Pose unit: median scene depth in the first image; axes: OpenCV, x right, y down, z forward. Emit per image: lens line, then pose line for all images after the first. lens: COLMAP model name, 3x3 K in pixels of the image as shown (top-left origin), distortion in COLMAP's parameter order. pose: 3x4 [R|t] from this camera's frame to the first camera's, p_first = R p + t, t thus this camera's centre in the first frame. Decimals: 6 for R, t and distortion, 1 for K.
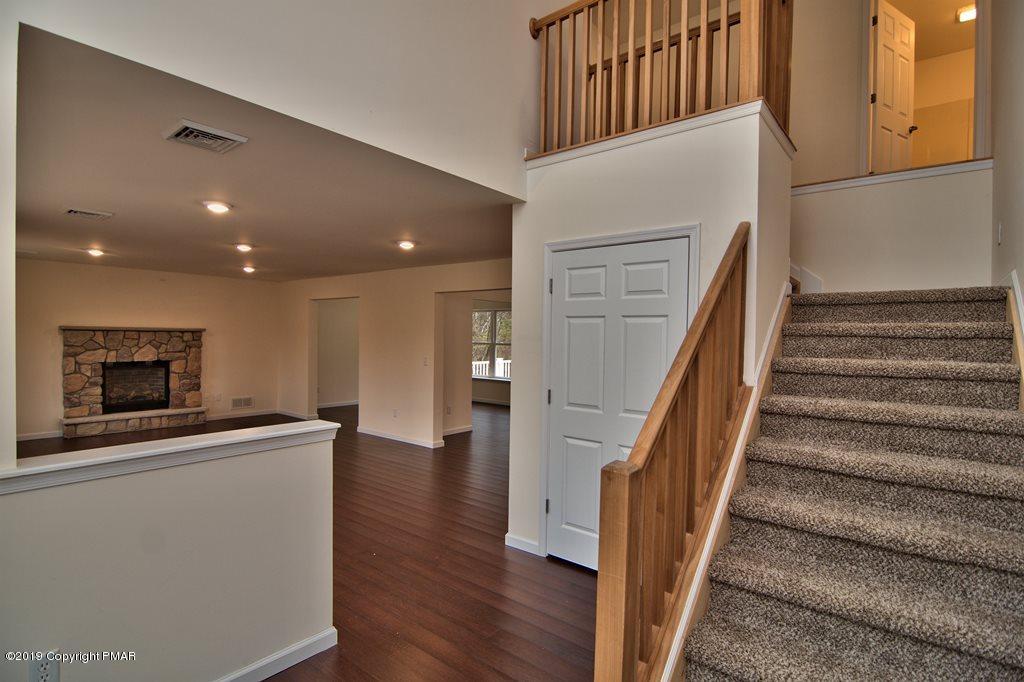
lens RADIAL K [[505.8, 0, 504.7], [0, 505.8, 347.1], [0, 0, 1]] dist [-0.017623, -0.001385]
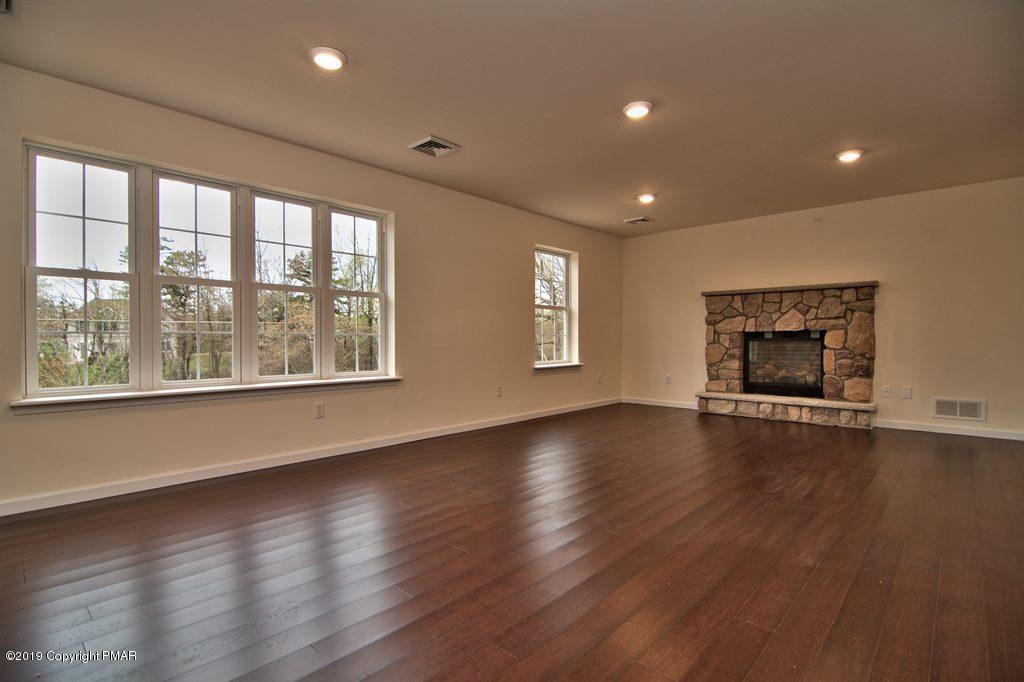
lens RADIAL K [[488.8, 0, 505.6], [0, 488.8, 344.6], [0, 0, 1]] dist [-0.016475, -0.004156]
pose [[-0.080001, 0.007301, -0.996768, 0.053923], [-0.012474, 0.999888, 0.008325, 0.049149], [0.996717, 0.013099, -0.079901, 0.648951]]
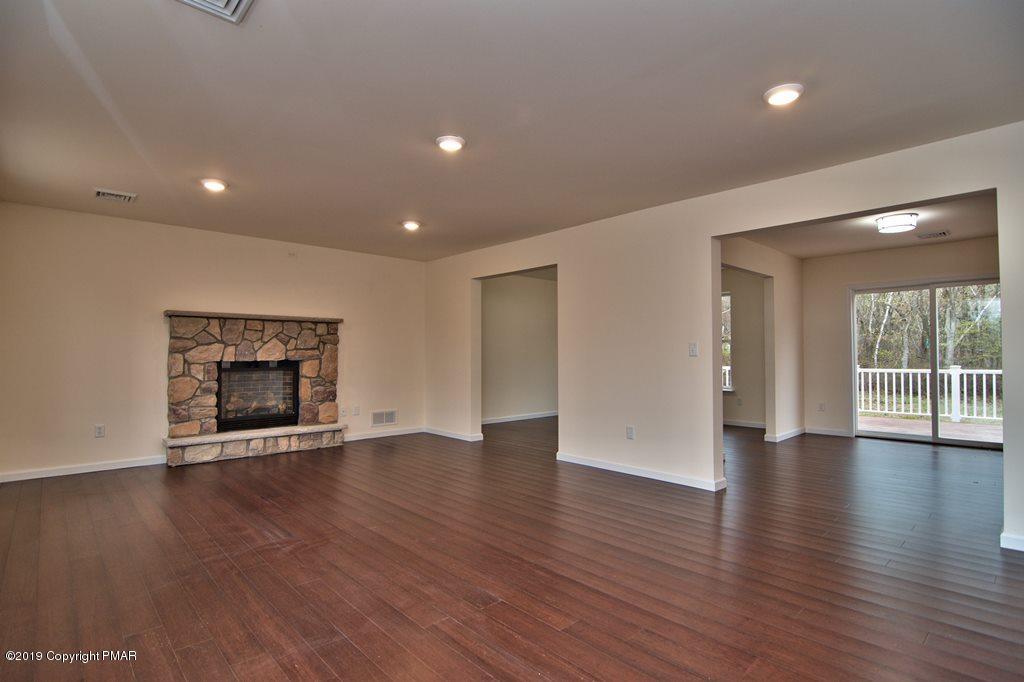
lens RADIAL K [[505.8, 0, 512.7], [0, 505.8, 343.8], [0, 0, 1]] dist [-0.017623, -0.001385]
pose [[0.990907, -0.018004, -0.133340, -0.269573], [0.012292, 0.998976, -0.043540, 0.040839], [0.133987, 0.041505, 0.990113, 0.317018]]
